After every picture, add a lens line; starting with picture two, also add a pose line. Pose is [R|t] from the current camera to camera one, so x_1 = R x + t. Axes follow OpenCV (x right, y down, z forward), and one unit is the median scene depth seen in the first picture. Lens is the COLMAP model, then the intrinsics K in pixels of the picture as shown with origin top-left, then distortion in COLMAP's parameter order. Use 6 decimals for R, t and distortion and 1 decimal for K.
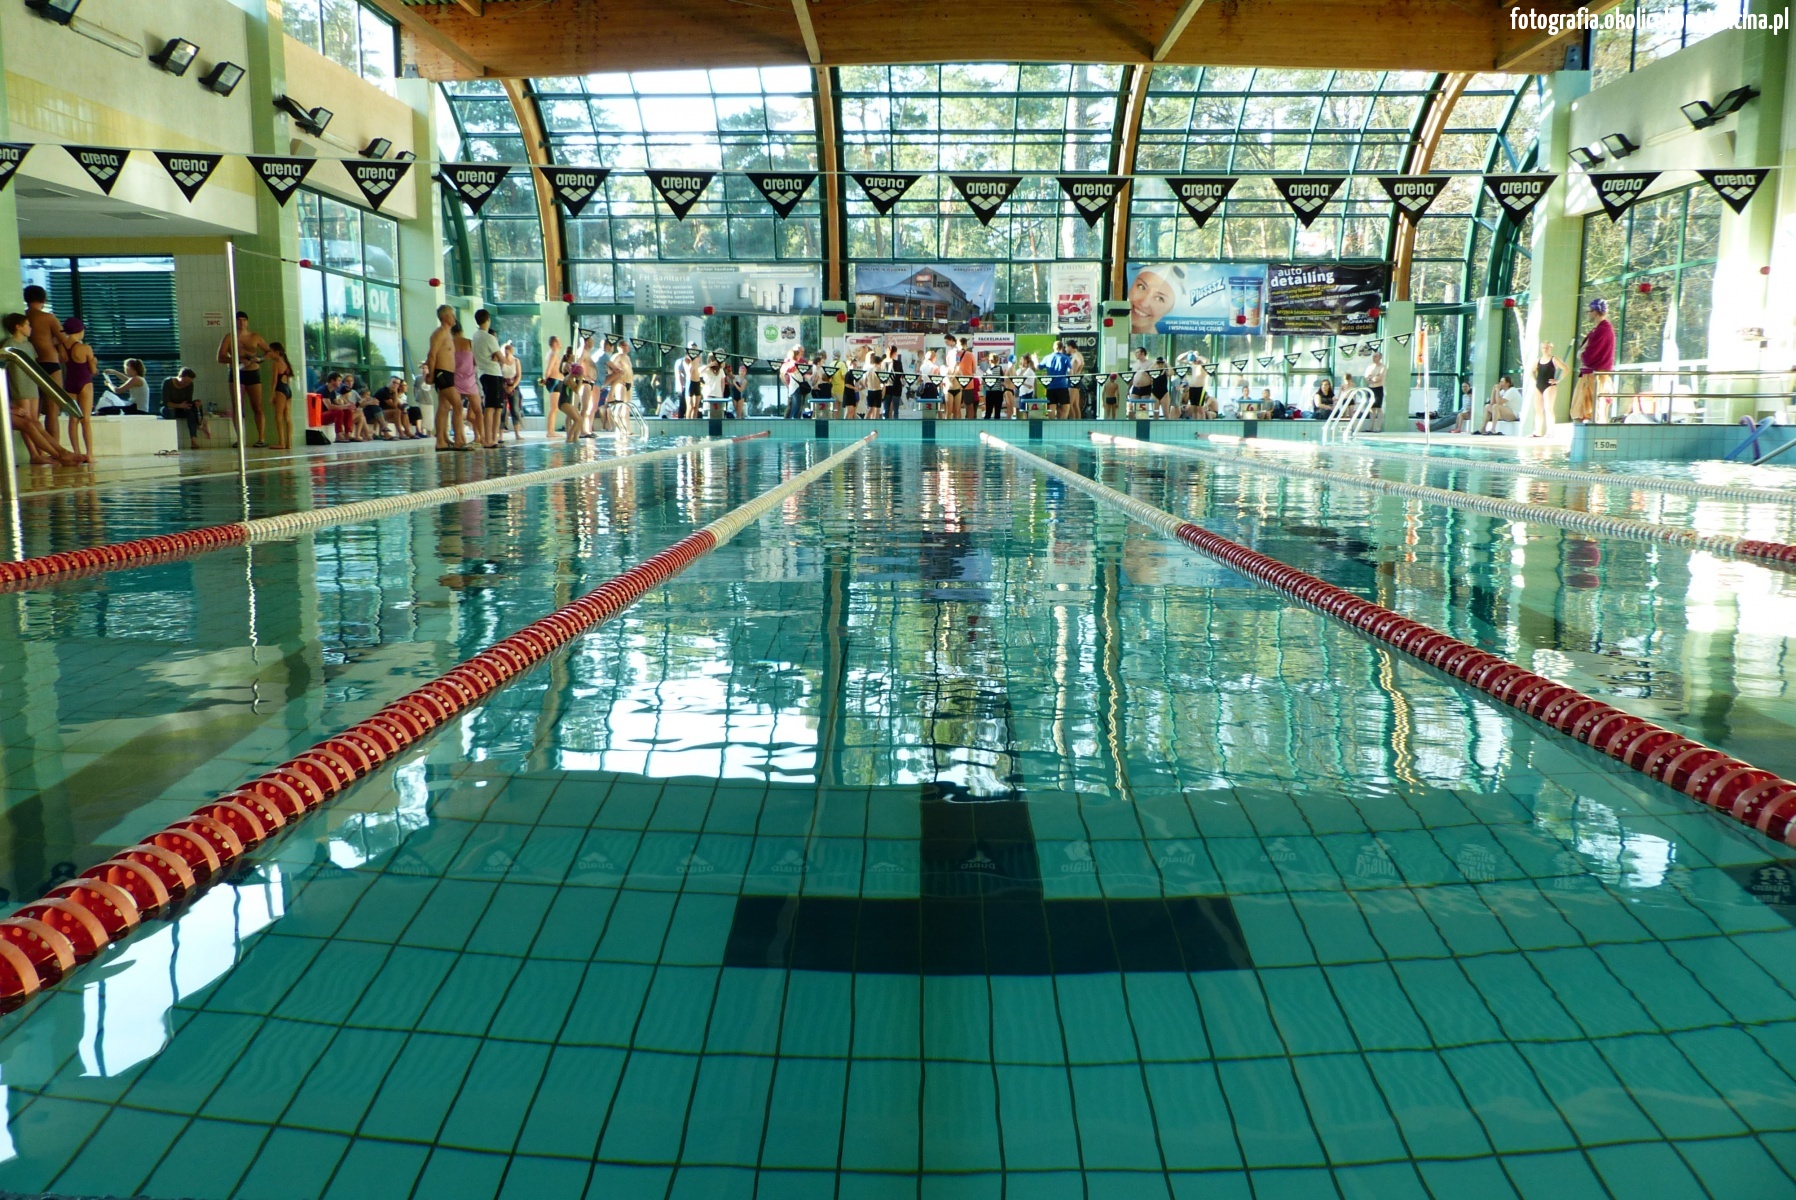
lens RADIAL K [[1337.6, 0, 893.6], [0, 1337.6, 606.8], [0, 0, 1]] dist [-0.026441, 0.034441]
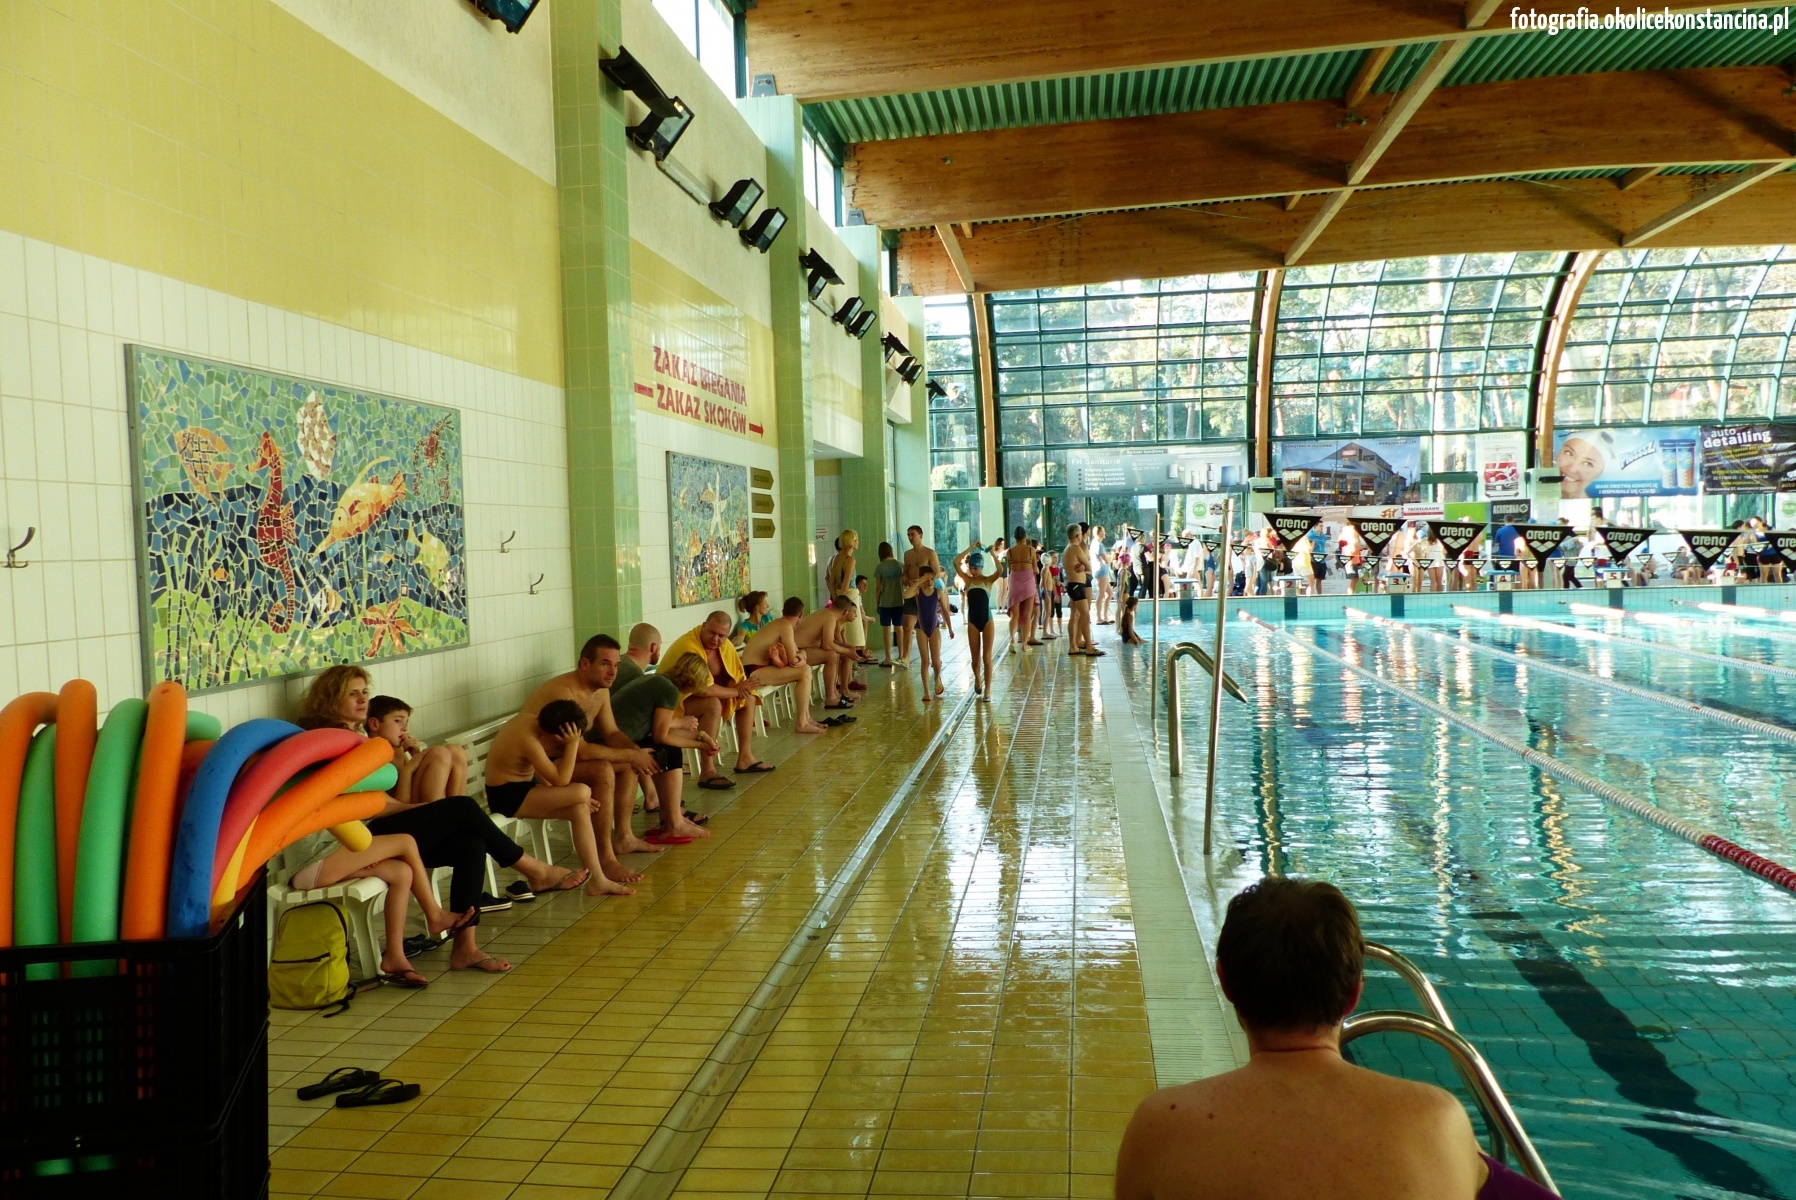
lens RADIAL K [[1337.6, 0, 913.8], [0, 1337.6, 603.9], [0, 0, 1]] dist [-0.026441, 0.034441]
pose [[0.994099, -0.026832, -0.105103, -0.208311], [0.015739, 0.994350, -0.104980, -0.026814], [0.107326, 0.102706, 0.988905, -0.045895]]
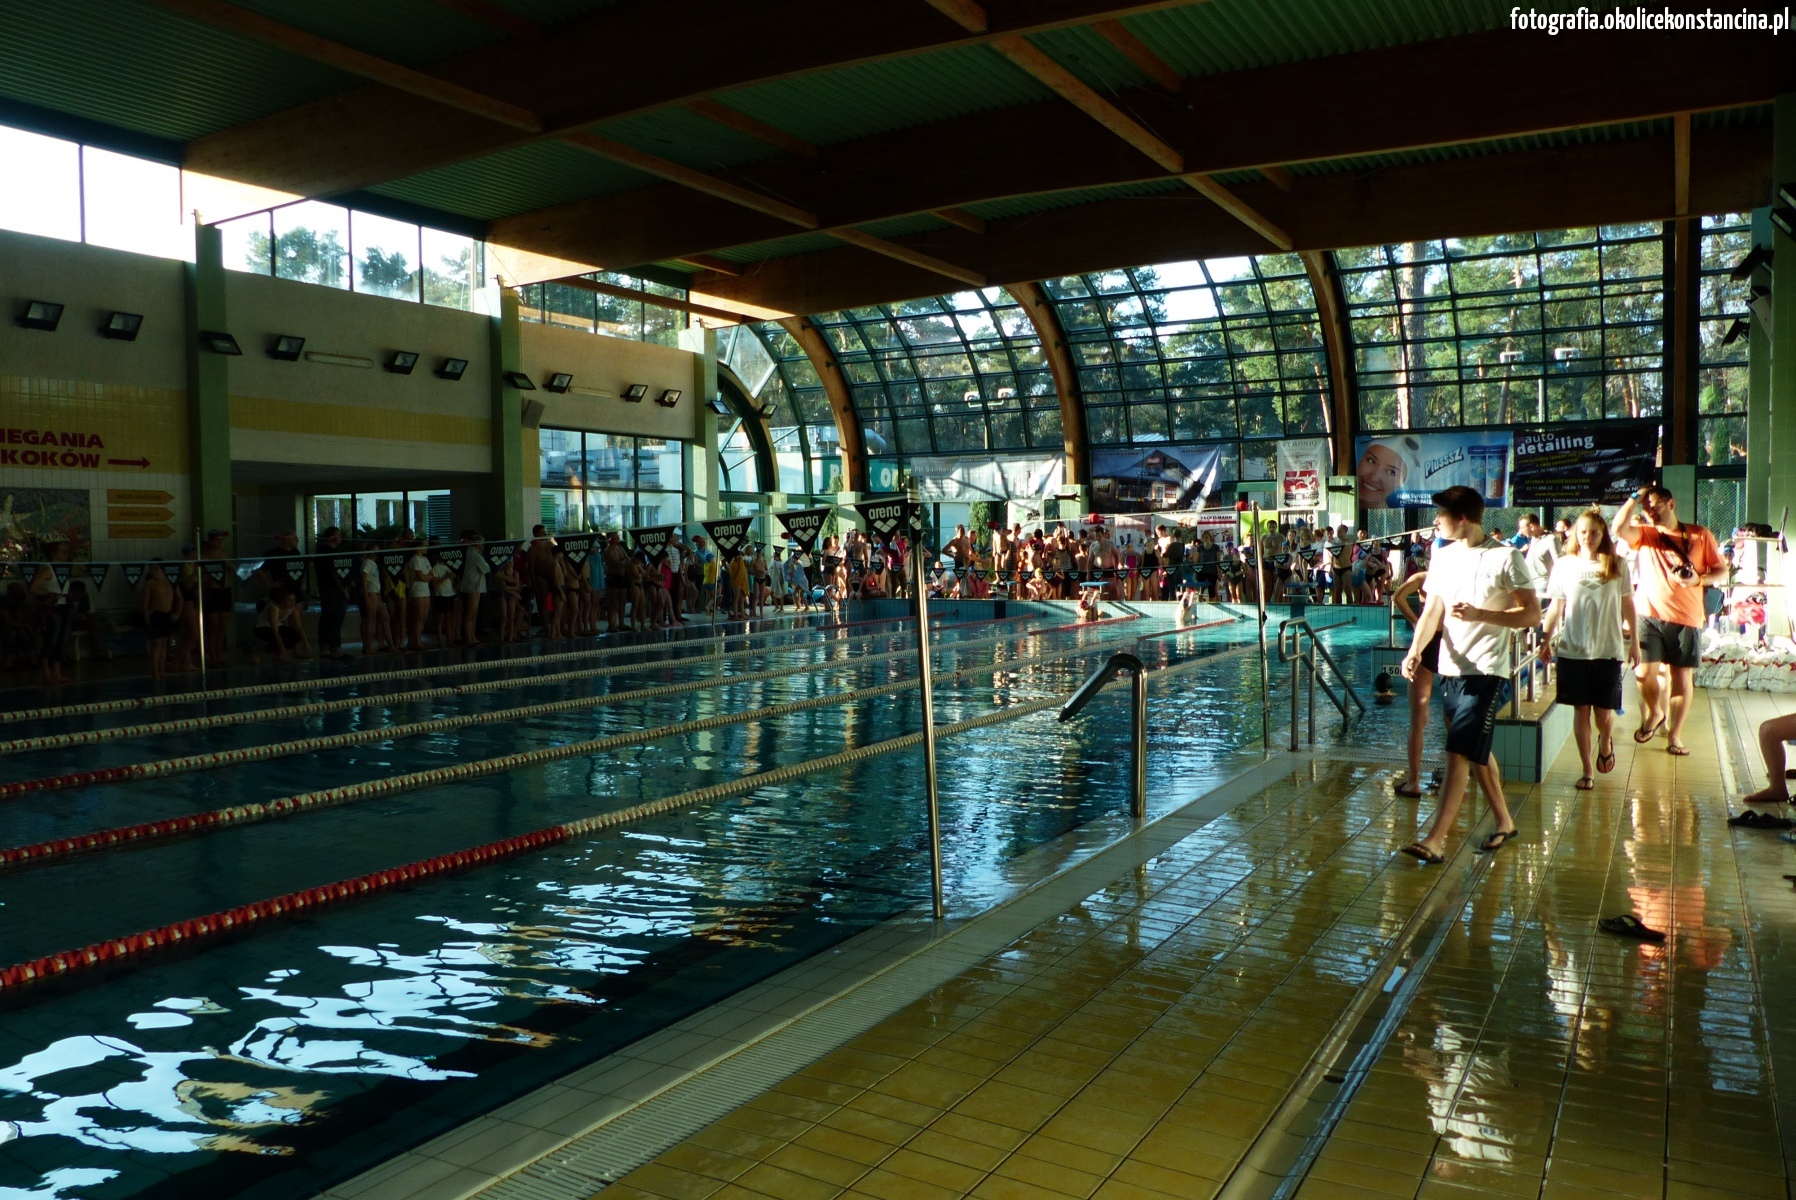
lens RADIAL K [[1337.6, 0, 914.2], [0, 1337.6, 588.5], [0, 0, 1]] dist [-0.026441, 0.034441]
pose [[0.872683, 0.007345, -0.488232, 0.369139], [-0.065794, 0.992537, -0.102671, -0.028901], [0.483834, 0.121722, 0.866654, 0.023273]]
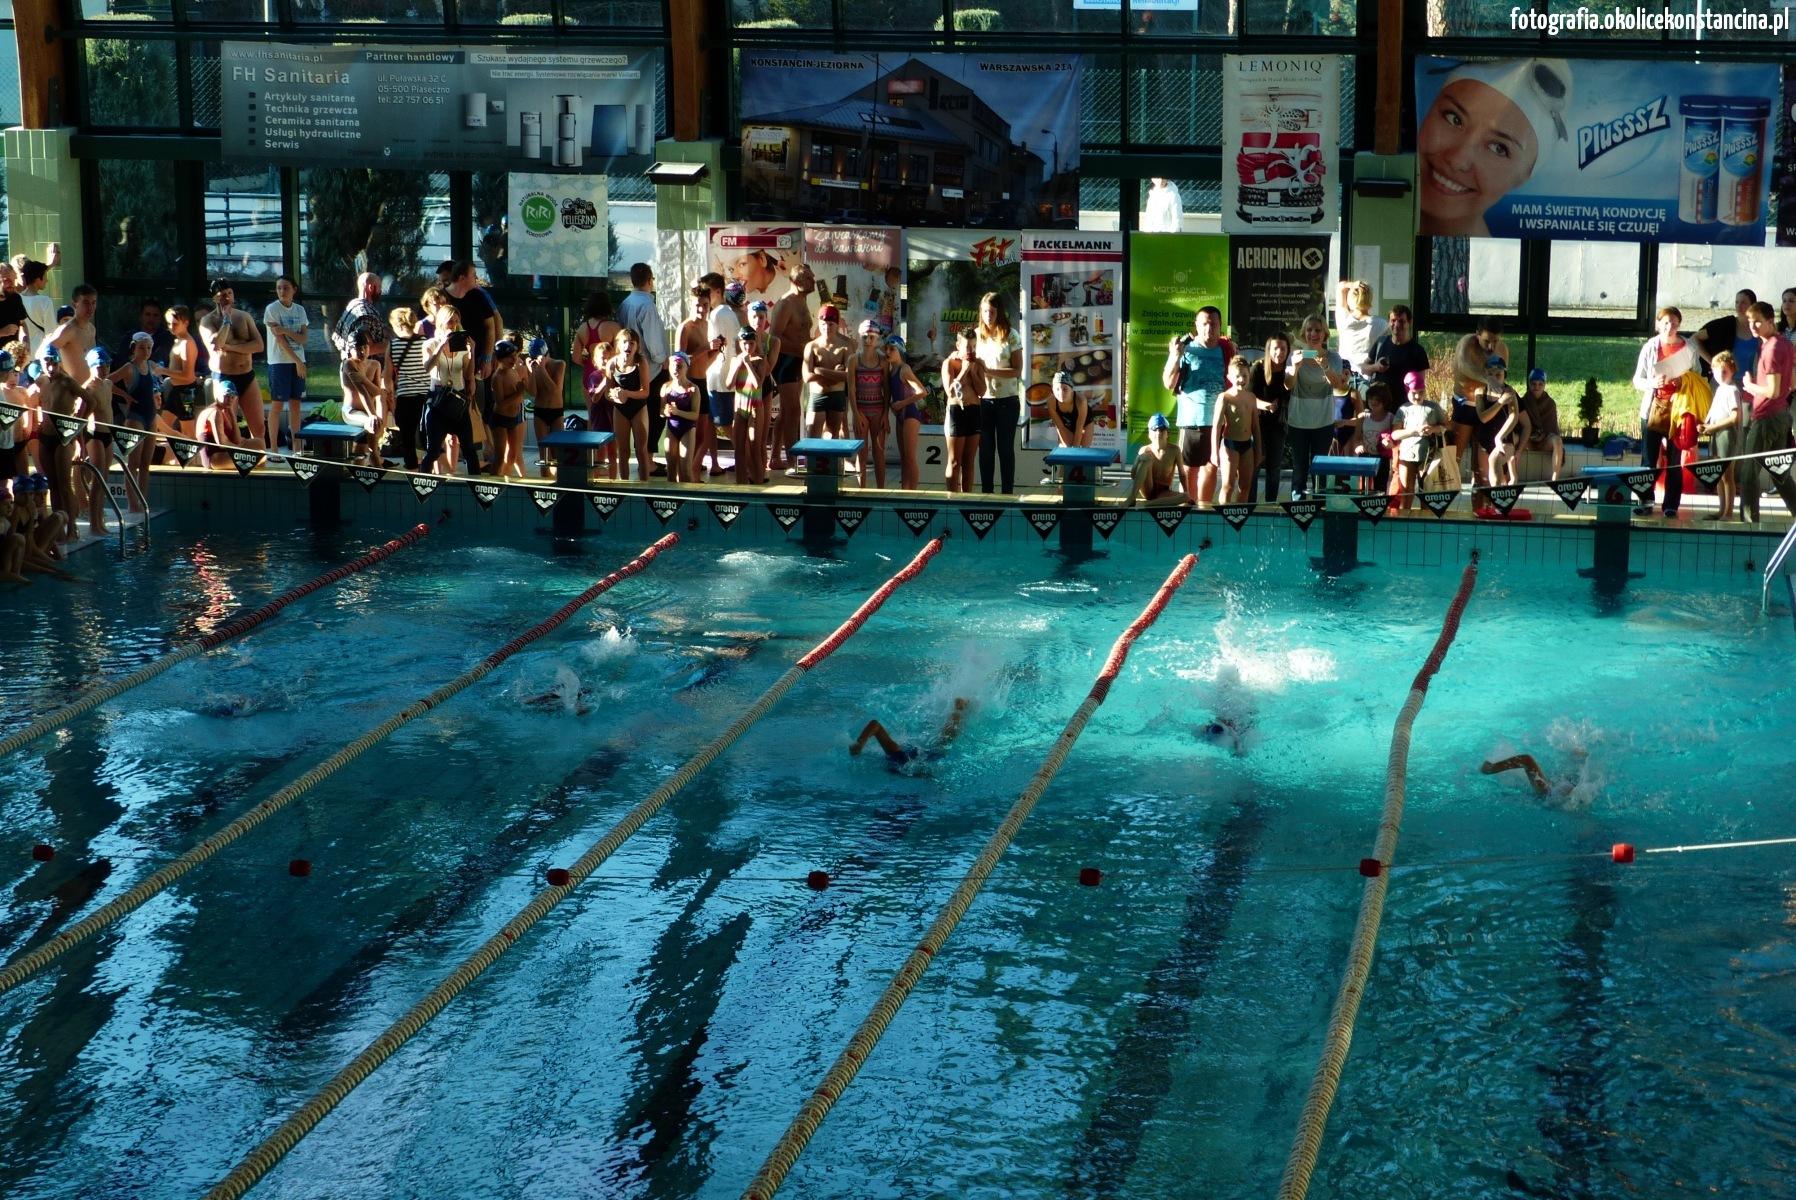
lens RADIAL K [[3759.2, 0, 877.2], [0, 3759.2, 620.2], [0, 0, 1]] dist [0.017883, 0.000000]
pose [[0.983078, 0.040434, -0.178670, 0.224101], [-0.034678, 0.998778, 0.035222, -0.125906], [0.179876, -0.028430, 0.983278, -0.120813]]
